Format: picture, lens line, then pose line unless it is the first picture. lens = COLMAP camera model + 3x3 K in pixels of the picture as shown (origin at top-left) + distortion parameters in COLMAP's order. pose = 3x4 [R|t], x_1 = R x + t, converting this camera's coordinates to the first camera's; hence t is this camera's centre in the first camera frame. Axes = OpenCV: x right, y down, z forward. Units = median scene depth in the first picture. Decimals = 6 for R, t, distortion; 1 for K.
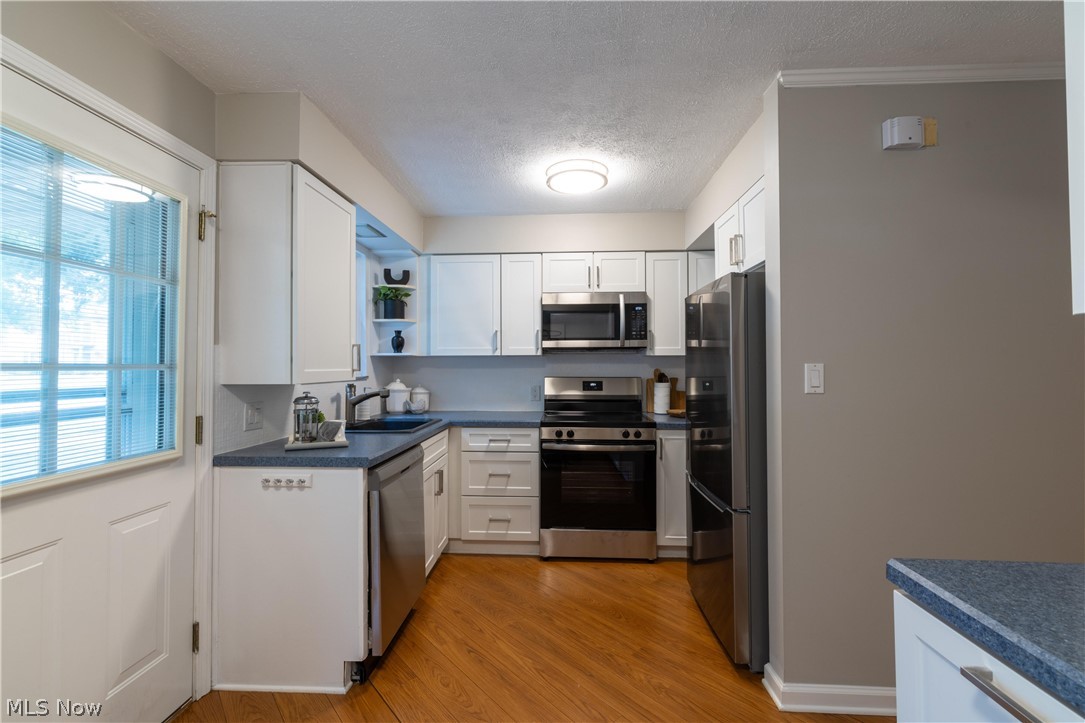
lens RADIAL K [[463.9, 0, 541.0], [0, 463.9, 360.4], [0, 0, 1]] dist [-0.001571, 0.001947]
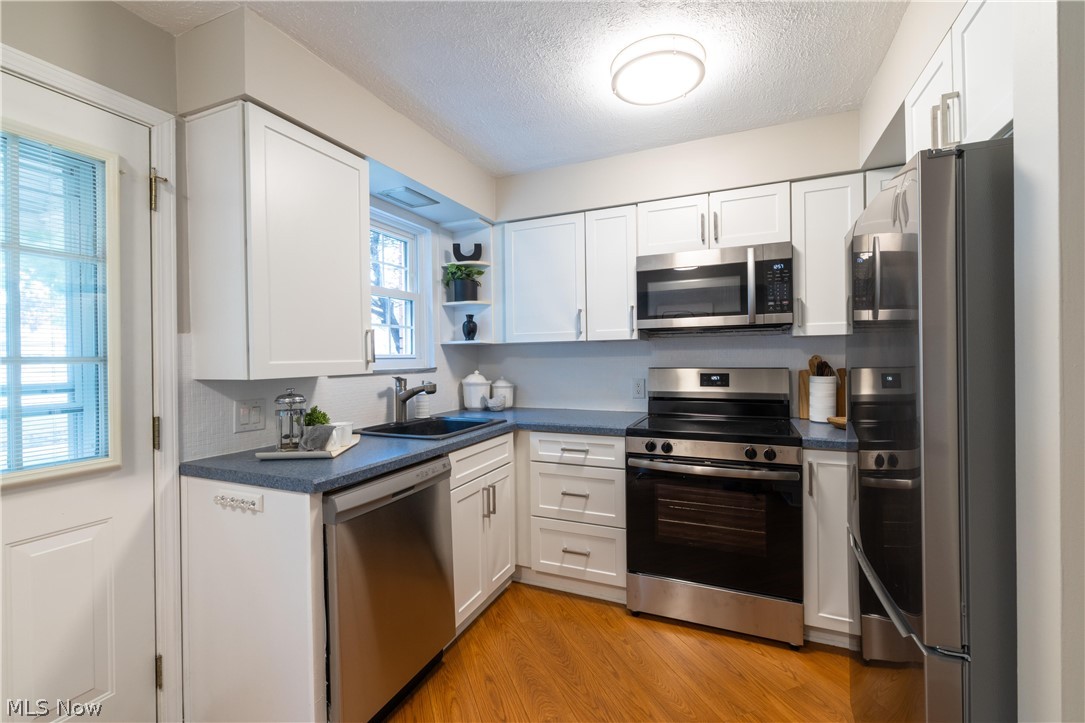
lens RADIAL K [[463.9, 0, 543.0], [0, 463.9, 359.8], [0, 0, 1]] dist [-0.001571, 0.001947]
pose [[0.936771, -0.007719, -0.349857, 0.152968], [0.015628, 0.999682, 0.019790, 0.006055], [0.349593, -0.024007, 0.936594, 0.298909]]
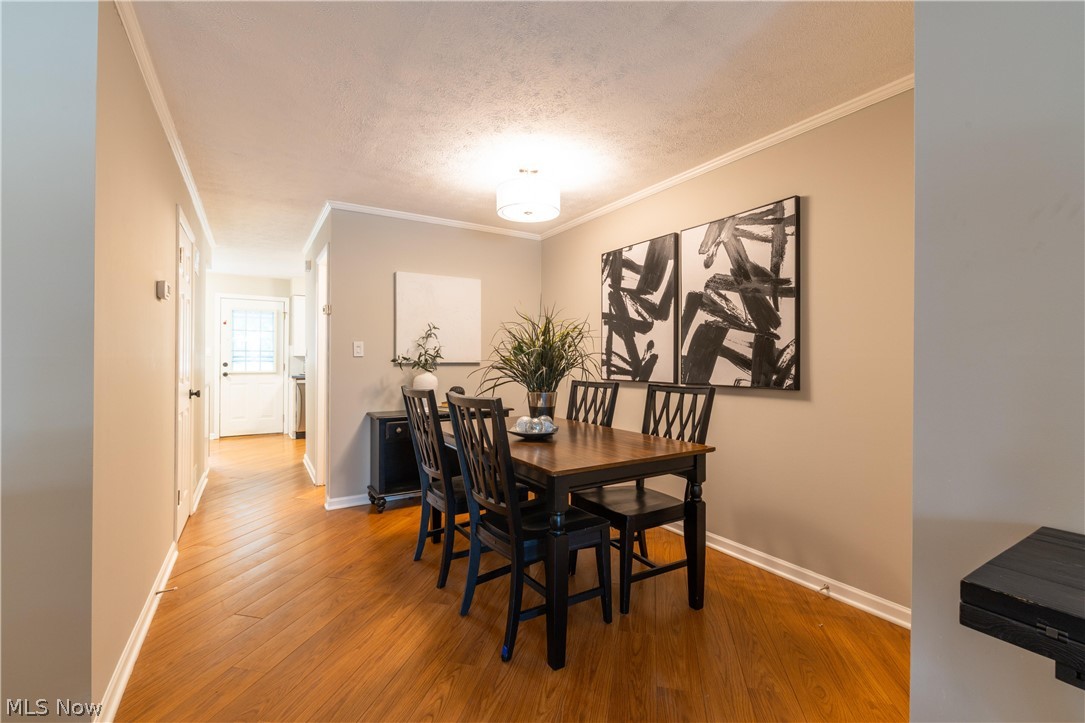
lens RADIAL K [[463.9, 0, 544.2], [0, 463.9, 361.0], [0, 0, 1]] dist [-0.001571, 0.001947]
pose [[0.580595, 0.003101, -0.814187, 2.528598], [0.007514, 0.999930, 0.009167, 0.051292], [0.814158, -0.011440, 0.580530, 0.334522]]
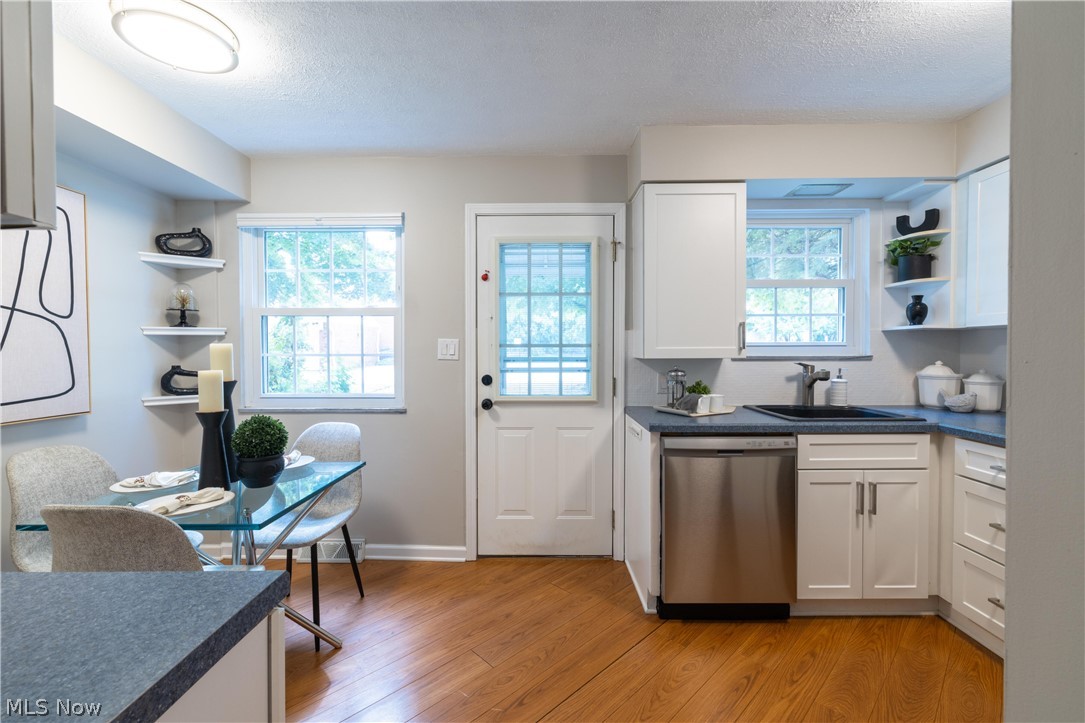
lens RADIAL K [[463.9, 0, 542.0], [0, 463.9, 360.0], [0, 0, 1]] dist [-0.001571, 0.001947]
pose [[0.047530, 0.026195, -0.998526, 0.513494], [0.016958, 0.999491, 0.027028, 0.011125], [0.998726, -0.018218, 0.047061, 0.458586]]
